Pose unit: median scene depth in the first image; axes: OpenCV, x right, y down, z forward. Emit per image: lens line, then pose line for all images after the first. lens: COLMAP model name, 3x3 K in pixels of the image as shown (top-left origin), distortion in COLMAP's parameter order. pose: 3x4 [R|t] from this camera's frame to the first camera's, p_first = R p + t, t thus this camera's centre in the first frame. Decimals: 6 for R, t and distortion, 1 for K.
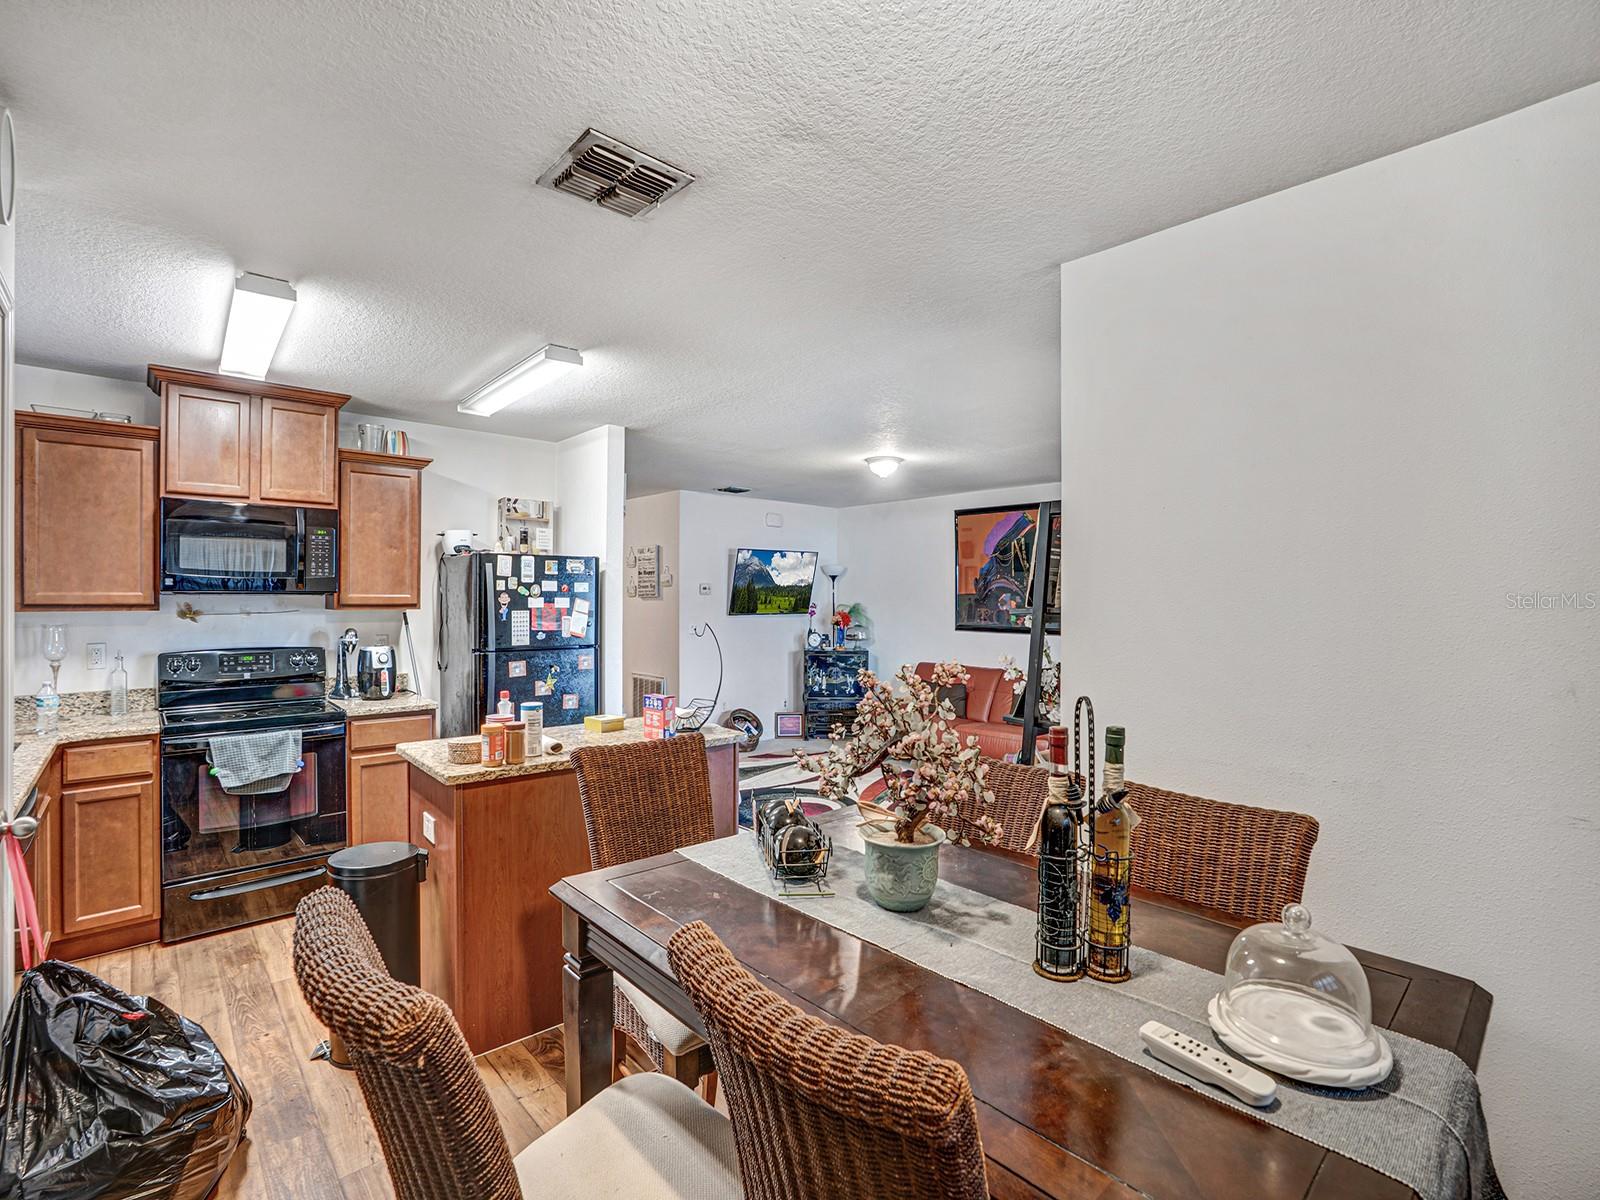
lens RADIAL K [[766.1, 0, 803.7], [0, 766.1, 607.6], [0, 0, 1]] dist [-0.003339, 0.000277]
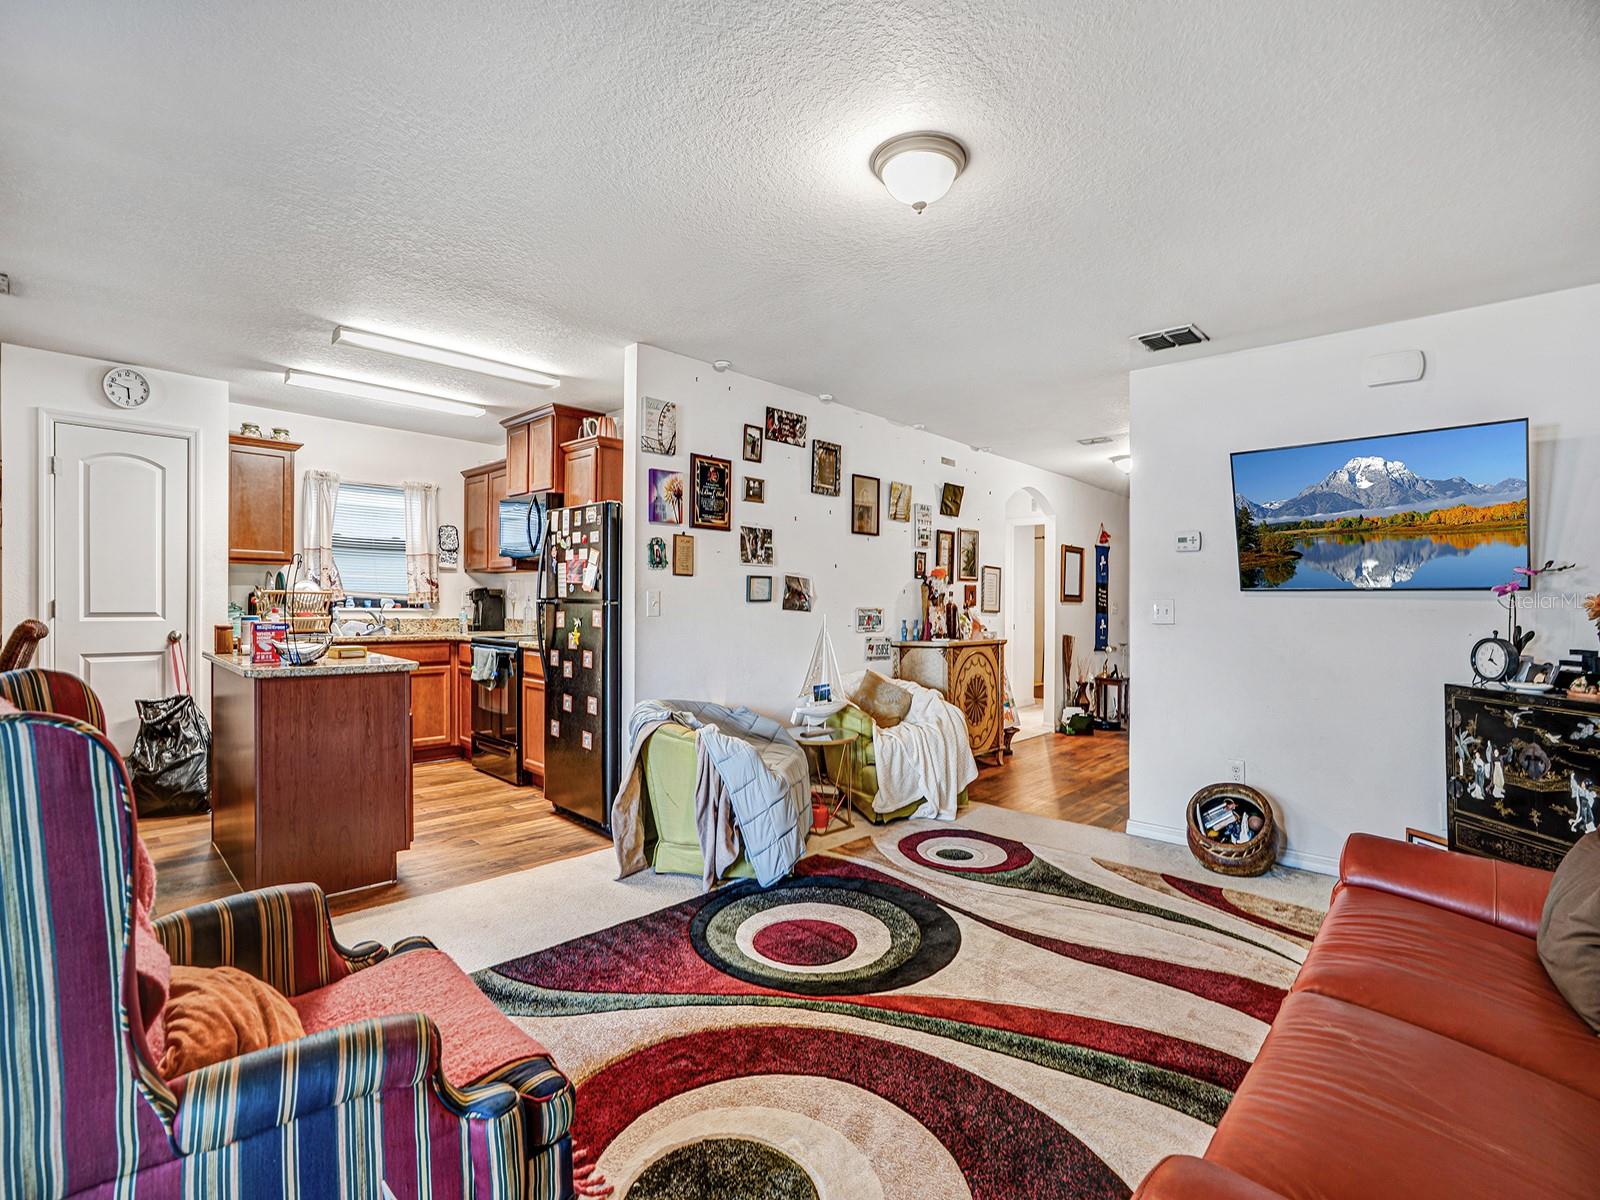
lens RADIAL K [[750.4, 0, 798.5], [0, 750.4, 610.4], [0, 0, 1]] dist [-0.055880, 0.019816]
pose [[0.063159, 0.010593, -0.997947, 0.655483], [-0.029172, 0.999536, 0.008763, 0.049462], [0.997577, 0.028558, 0.063439, 1.256664]]
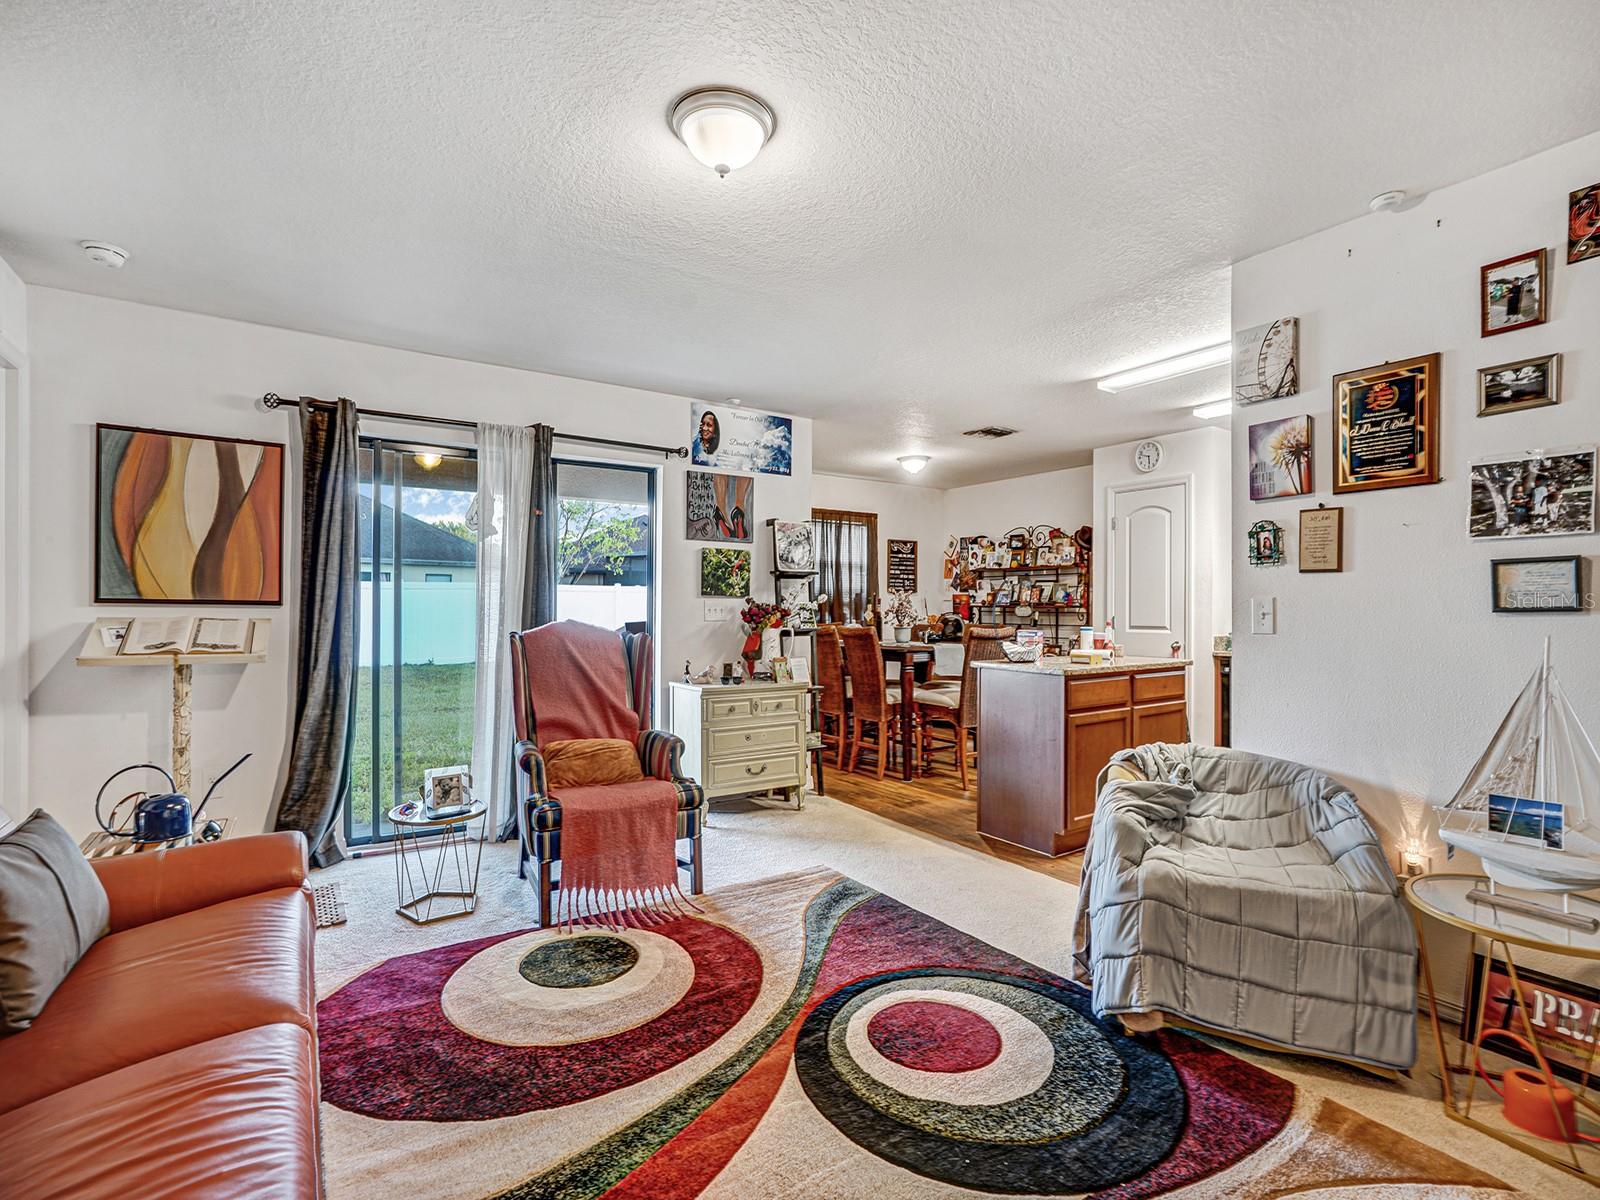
lens RADIAL K [[766.1, 0, 803.7], [0, 766.1, 607.6], [0, 0, 1]] dist [-0.003339, 0.000277]
pose [[-0.987550, -0.008080, 0.157099, -0.008206], [-0.006355, 0.999914, 0.011479, 0.042113], [-0.157178, 0.010337, -0.987516, 1.870210]]
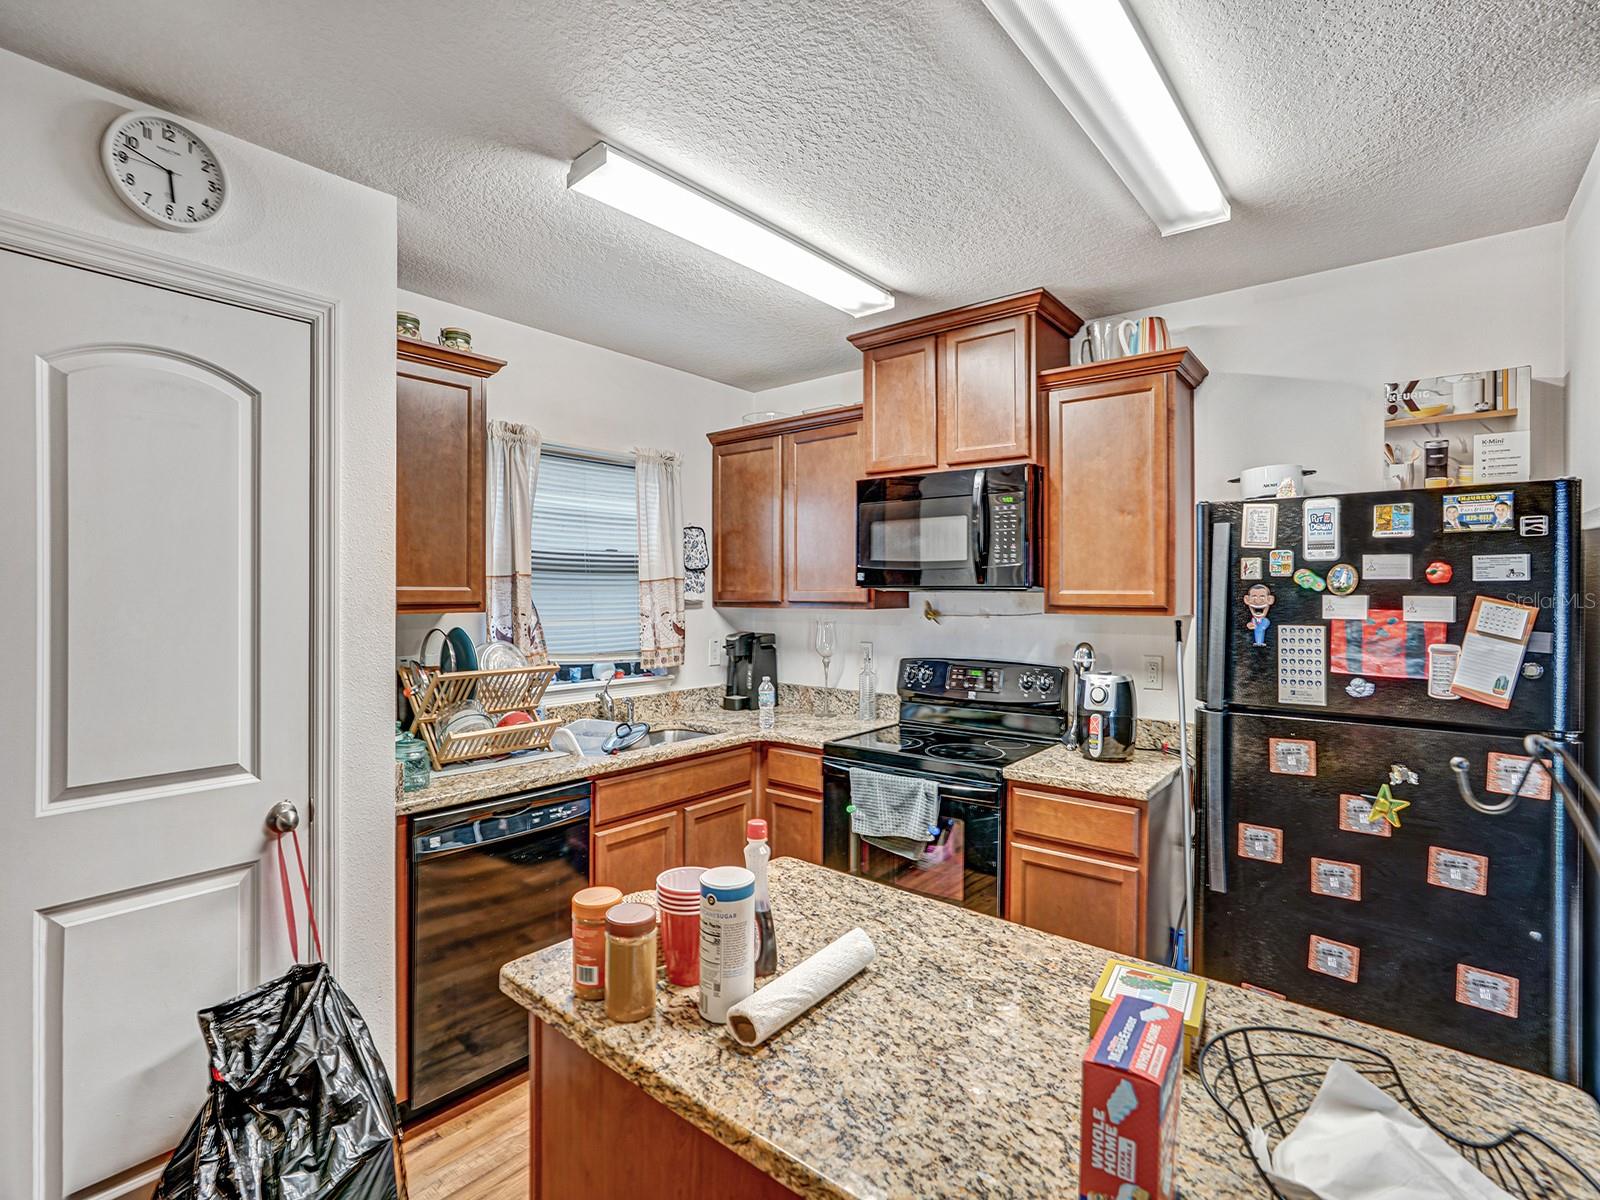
lens RADIAL K [[757.8, 0, 797.1], [0, 757.8, 590.4], [0, 0, 1]] dist [-0.040604, 0.012213]
pose [[0.140959, -0.005282, -0.990001, 0.011829], [-0.015048, 0.999859, -0.007478, -0.008621], [0.989901, 0.015952, 0.140860, 0.654145]]
